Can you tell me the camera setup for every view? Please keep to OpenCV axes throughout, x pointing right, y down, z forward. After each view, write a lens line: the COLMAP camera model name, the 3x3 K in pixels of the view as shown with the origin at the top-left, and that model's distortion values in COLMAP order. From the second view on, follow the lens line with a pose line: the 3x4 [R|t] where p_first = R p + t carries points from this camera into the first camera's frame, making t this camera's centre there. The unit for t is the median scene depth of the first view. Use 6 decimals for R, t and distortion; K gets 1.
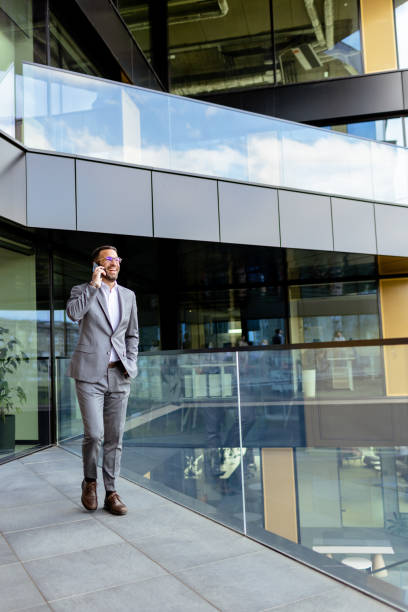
lens RADIAL K [[589.7, 0, 200.8], [0, 589.7, 303.4], [0, 0, 1]] dist [0.003035, -0.004844]
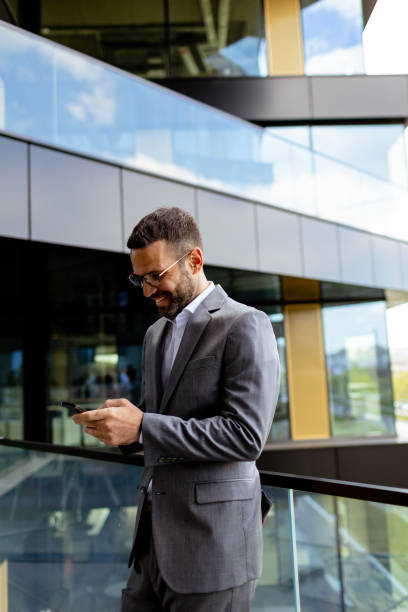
lens RADIAL K [[589.7, 0, 200.8], [0, 589.7, 303.4], [0, 0, 1]] dist [0.003035, -0.004844]
pose [[0.970634, 0.021307, 0.239616, -0.023610], [-0.012706, 0.999220, -0.037381, -0.007515], [-0.240225, 0.033239, 0.970148, 0.138466]]
